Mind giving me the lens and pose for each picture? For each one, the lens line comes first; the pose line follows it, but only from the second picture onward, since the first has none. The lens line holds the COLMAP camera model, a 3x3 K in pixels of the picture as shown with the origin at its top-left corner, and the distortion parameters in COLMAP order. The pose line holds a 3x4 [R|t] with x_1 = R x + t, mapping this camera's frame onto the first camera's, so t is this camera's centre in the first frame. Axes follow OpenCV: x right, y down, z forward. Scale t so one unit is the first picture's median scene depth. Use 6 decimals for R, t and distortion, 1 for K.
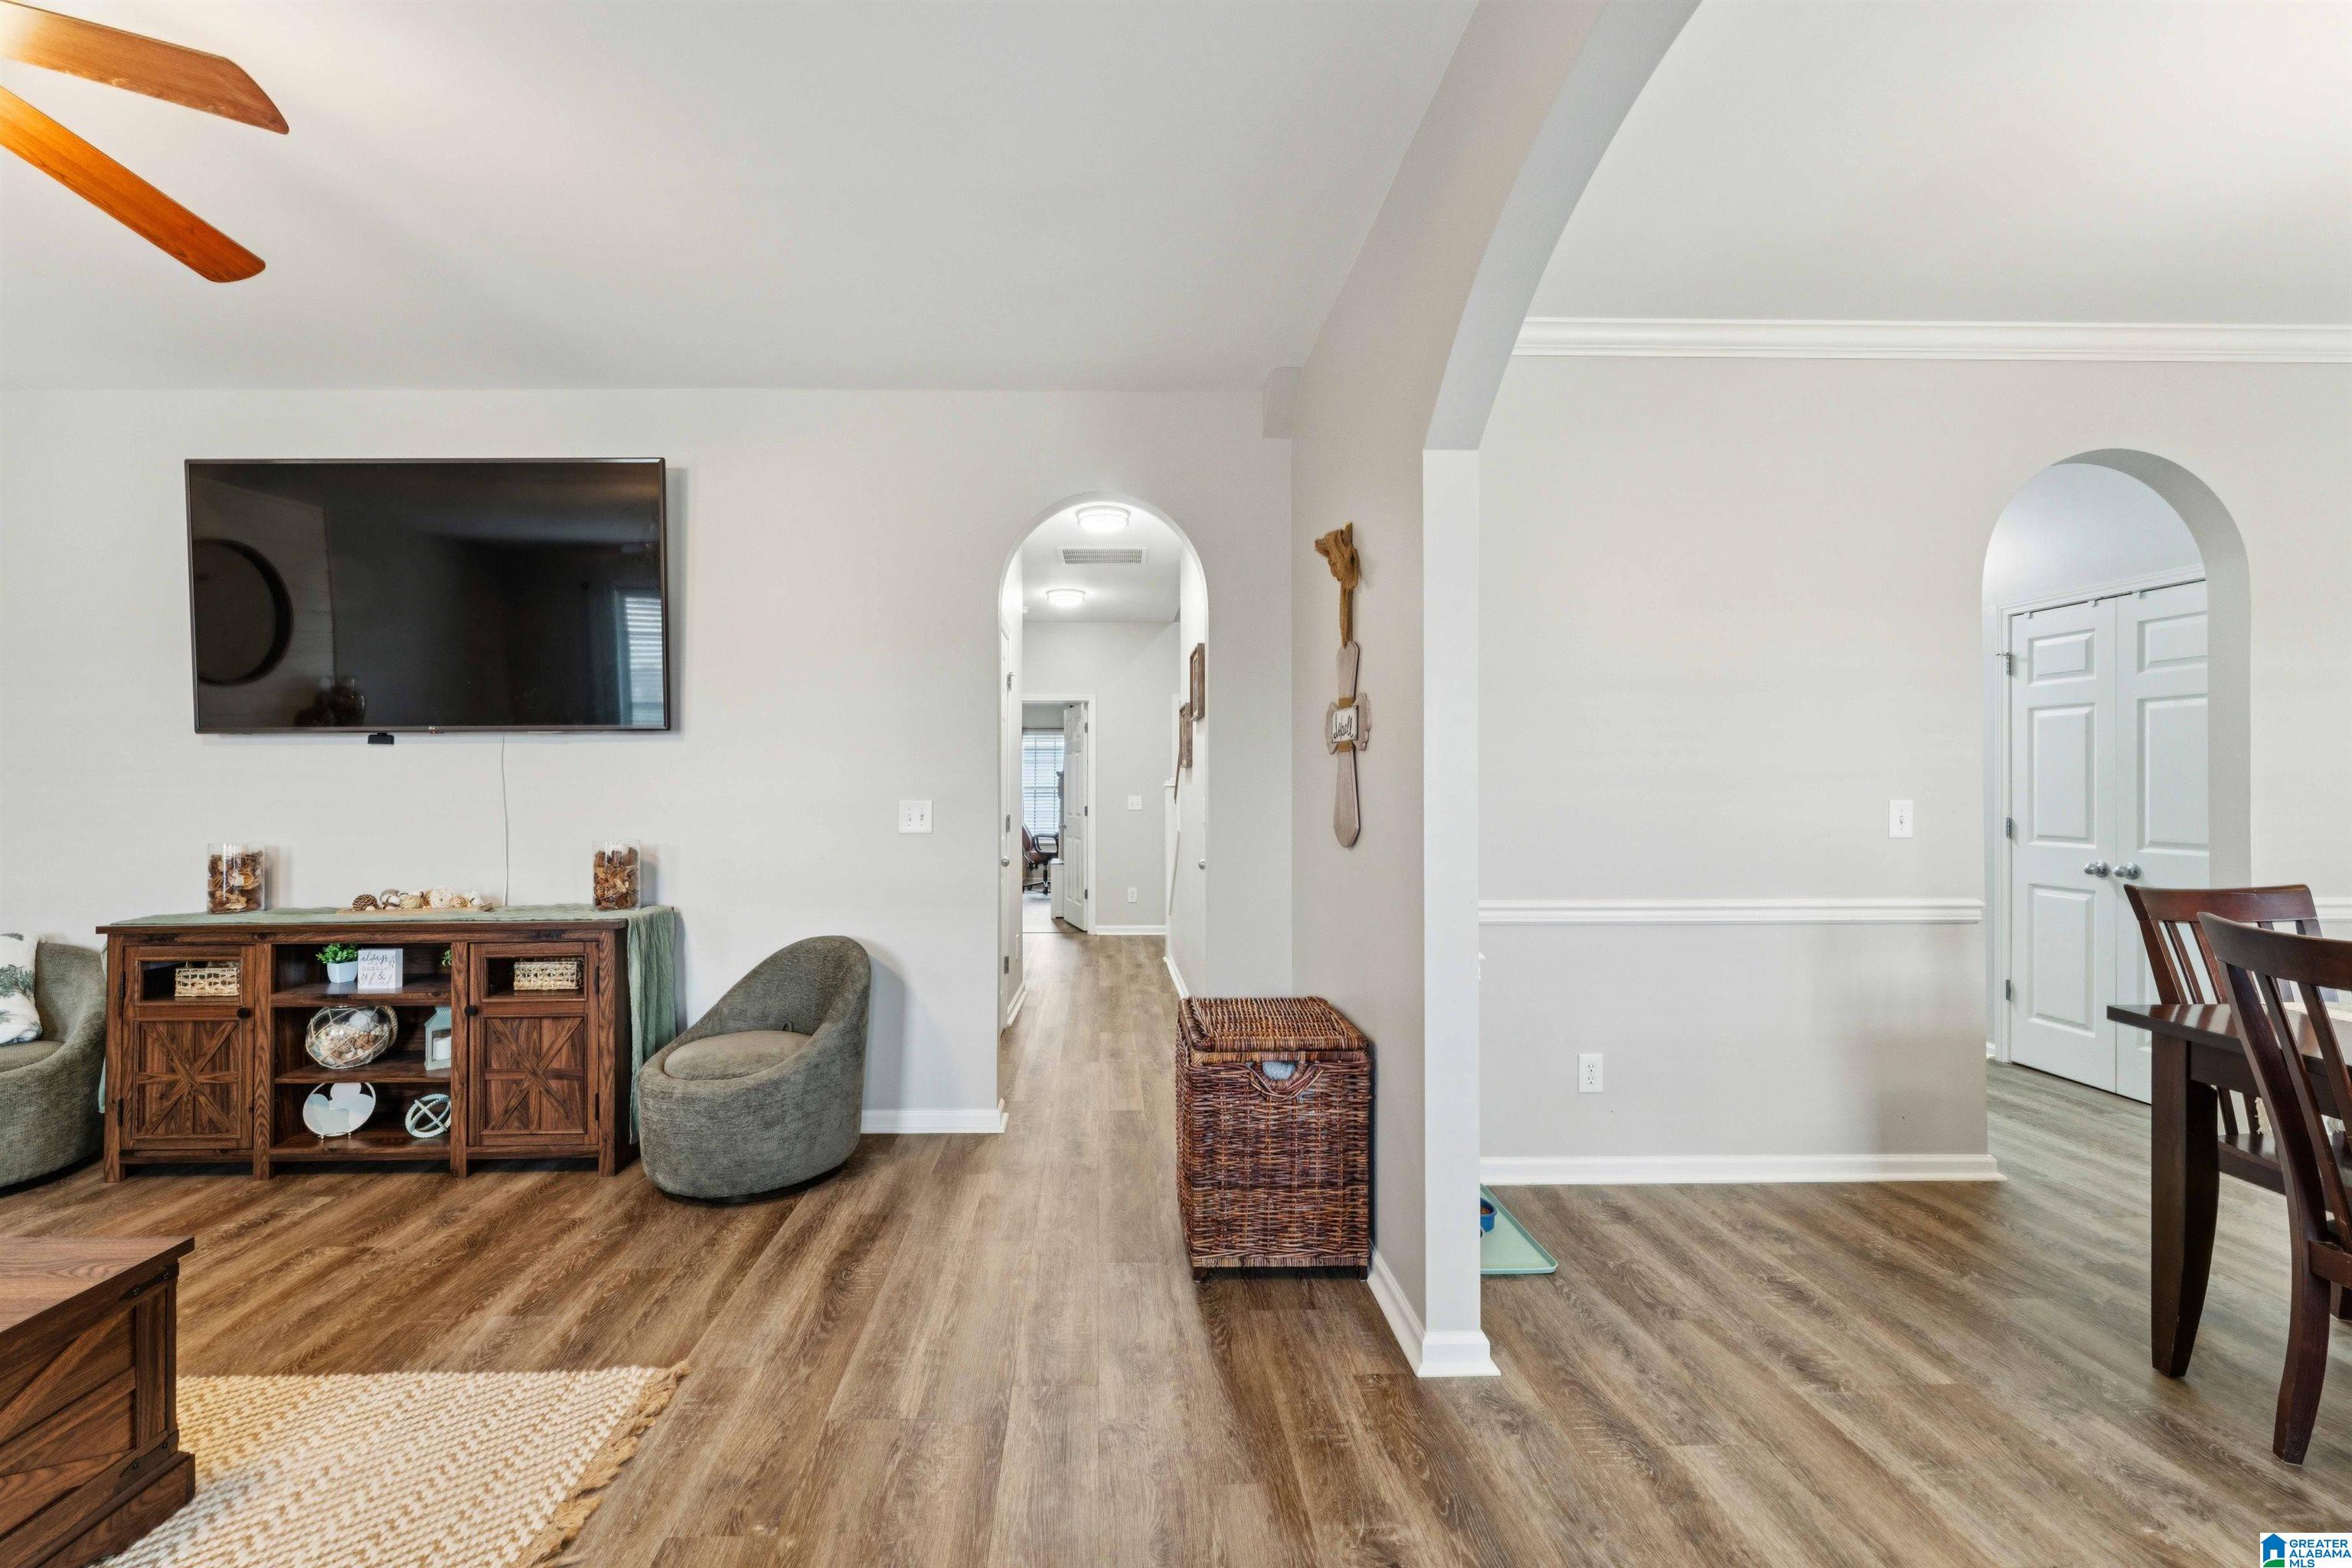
lens RADIAL K [[965.4, 0, 1120.2], [0, 965.4, 762.7], [0, 0, 1]] dist [-0.002545, -0.000078]
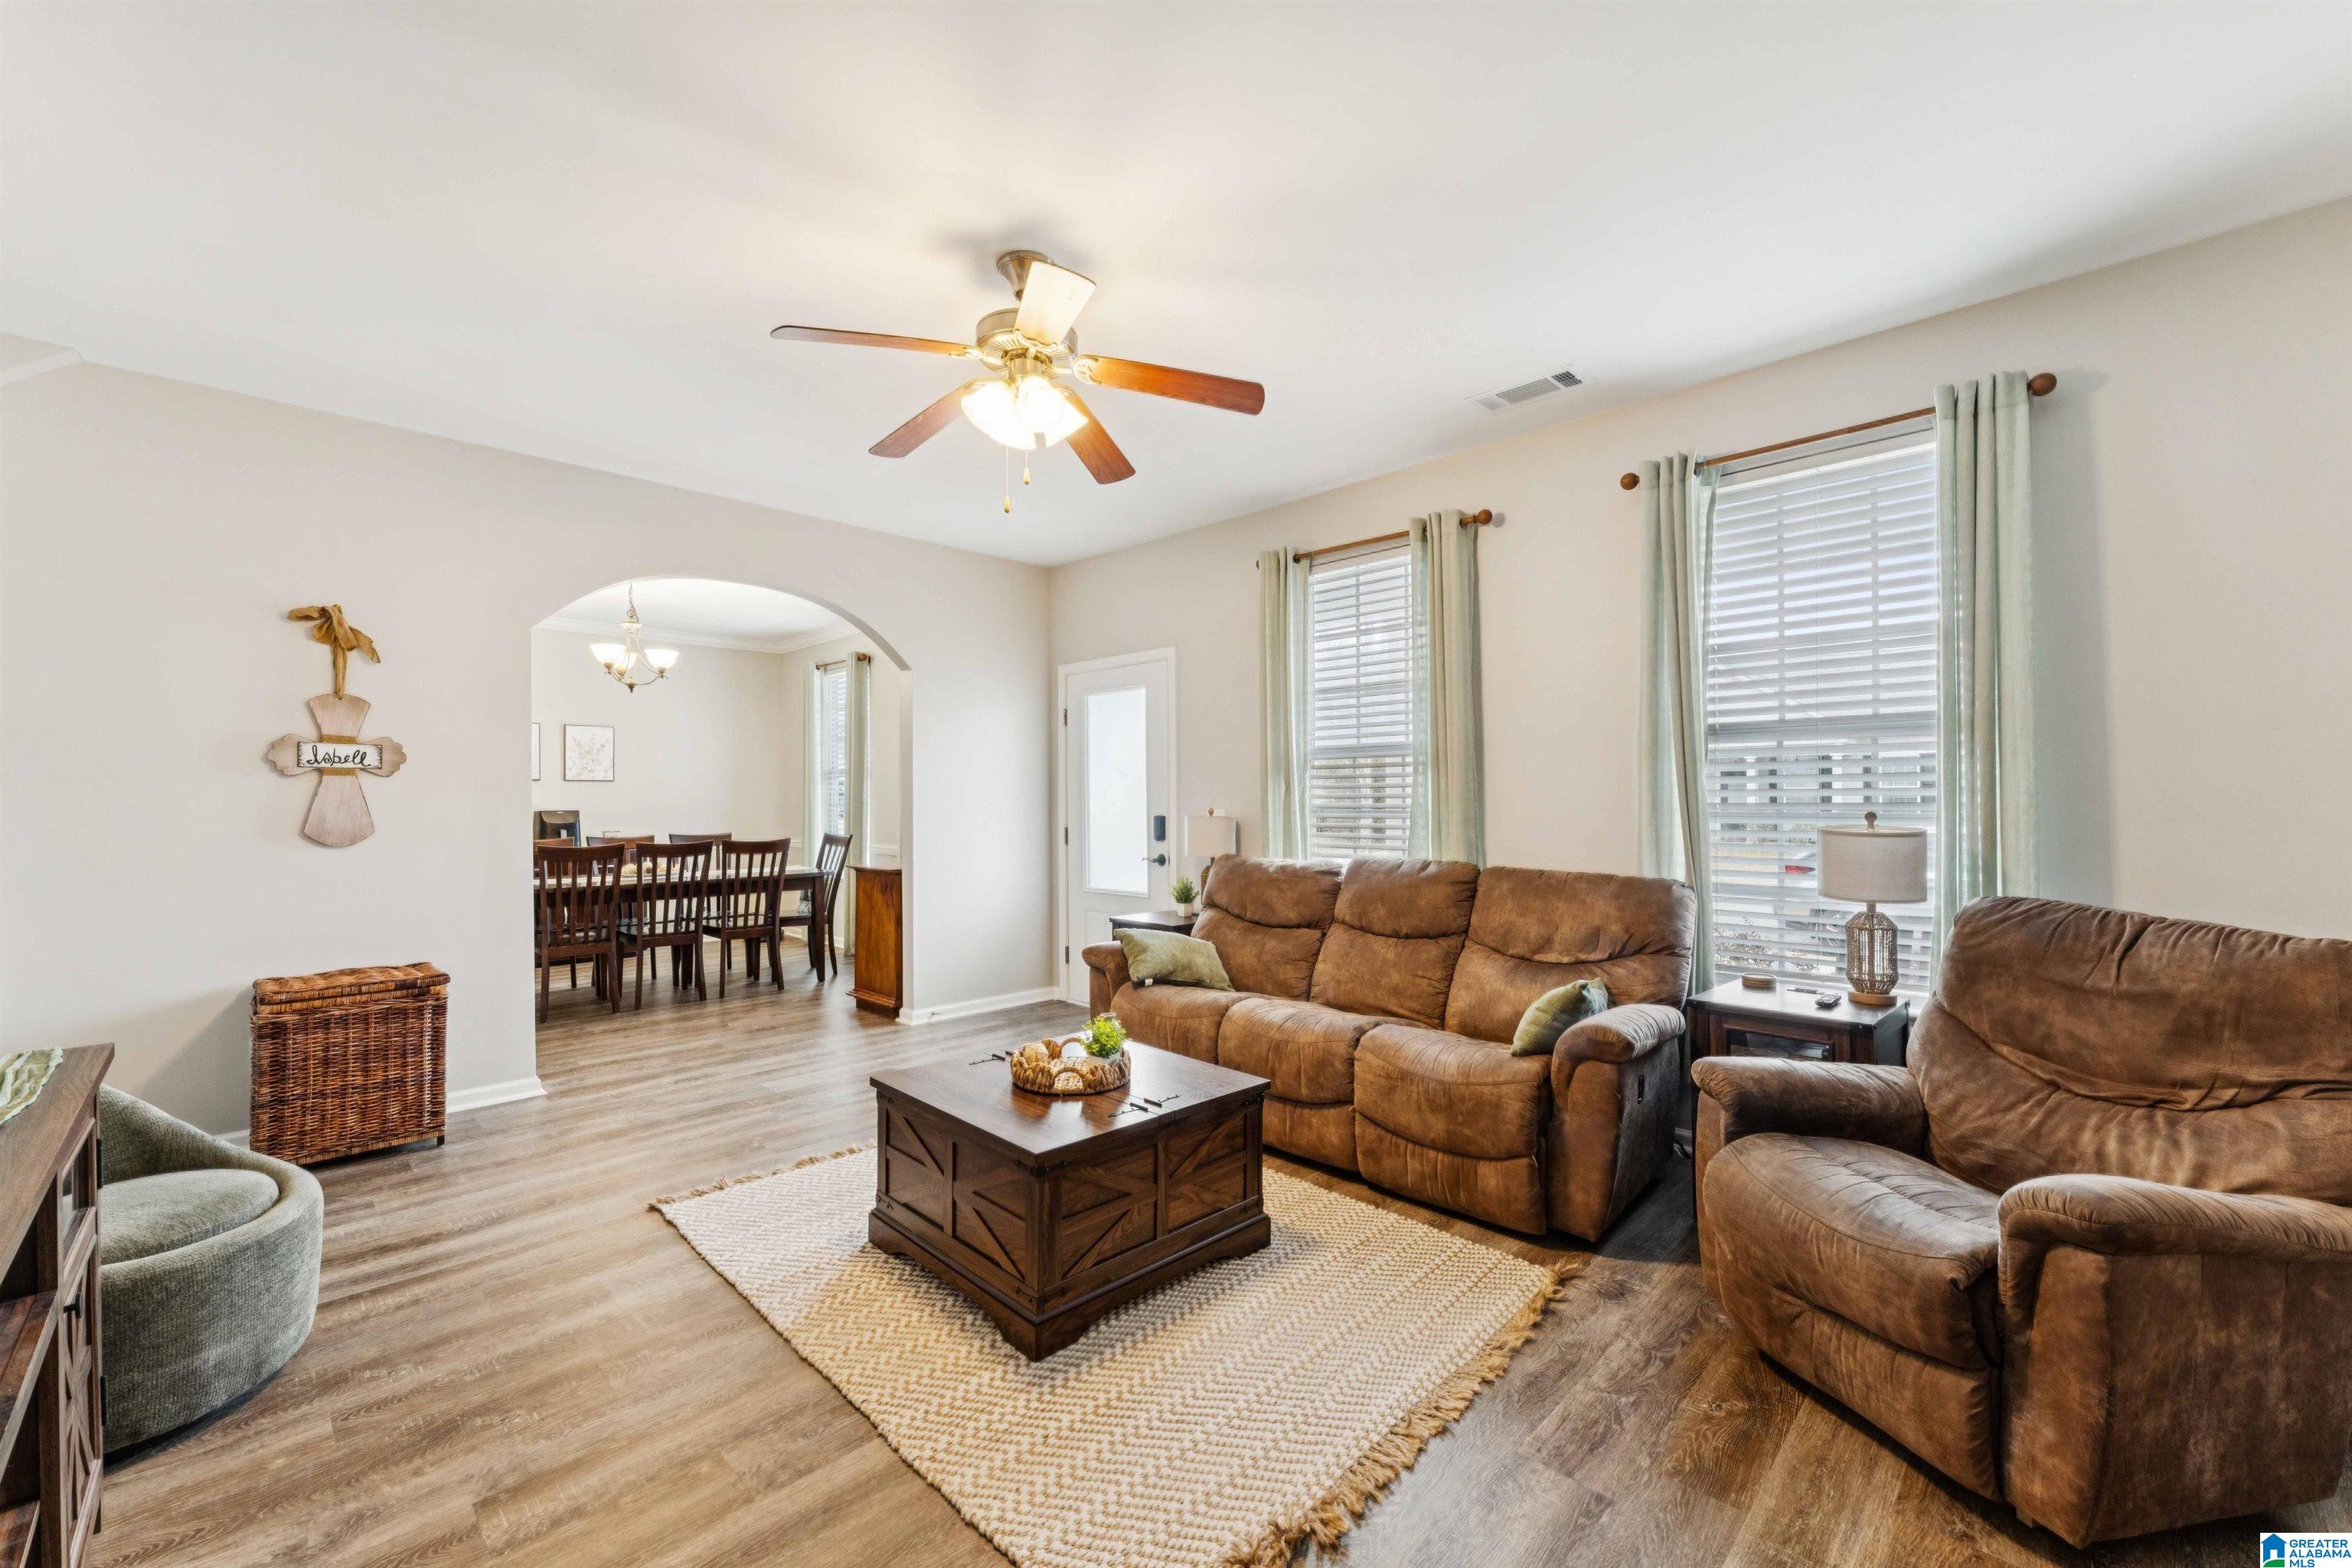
lens RADIAL K [[948.9, 0, 1174.0], [0, 948.9, 793.4], [0, 0, 1]] dist [0.001641, -0.000194]
pose [[-0.687172, 0.010361, 0.726421, -1.436354], [-0.011158, 0.999630, -0.024813, 0.028824], [-0.726409, -0.025157, -0.686802, 1.011353]]
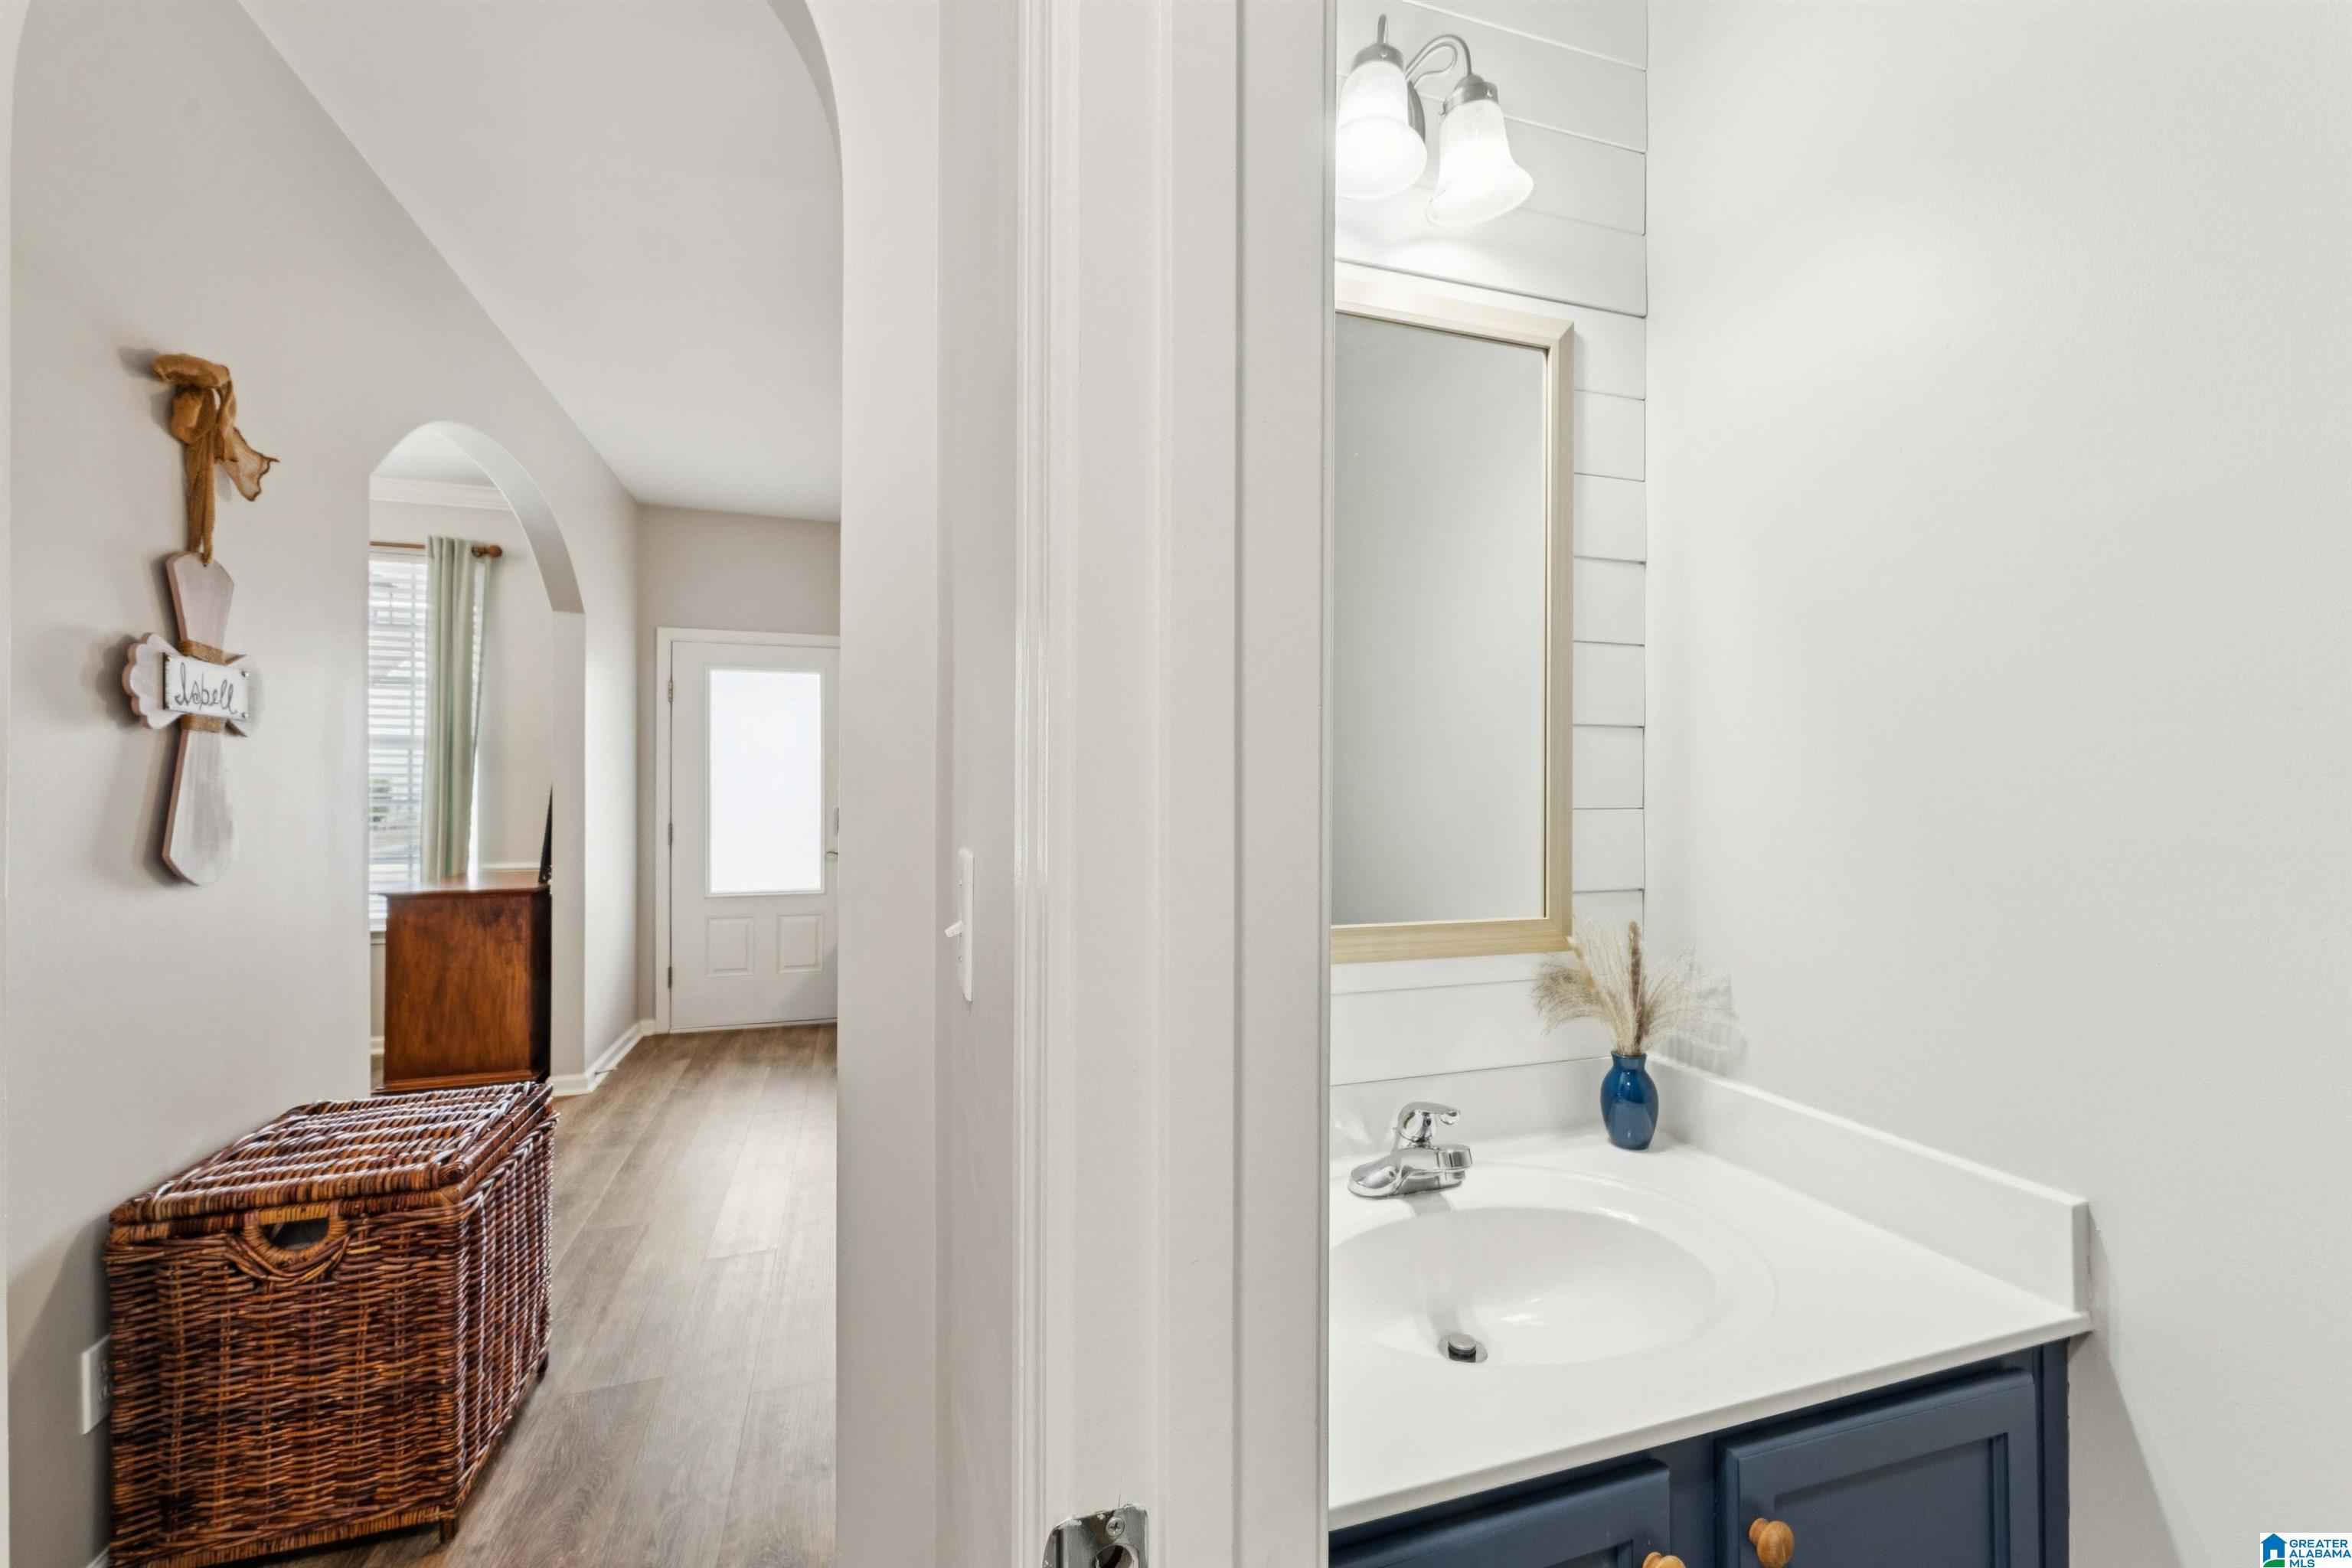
lens RADIAL K [[956.8, 0, 1172.8], [0, 956.8, 783.6], [0, 0, 1]] dist [0.000028, -0.000047]
pose [[-0.957390, 0.002360, -0.288790, -0.166794], [0.010742, 0.999566, -0.027441, 0.038957], [0.288600, -0.029374, -0.956999, 1.671050]]
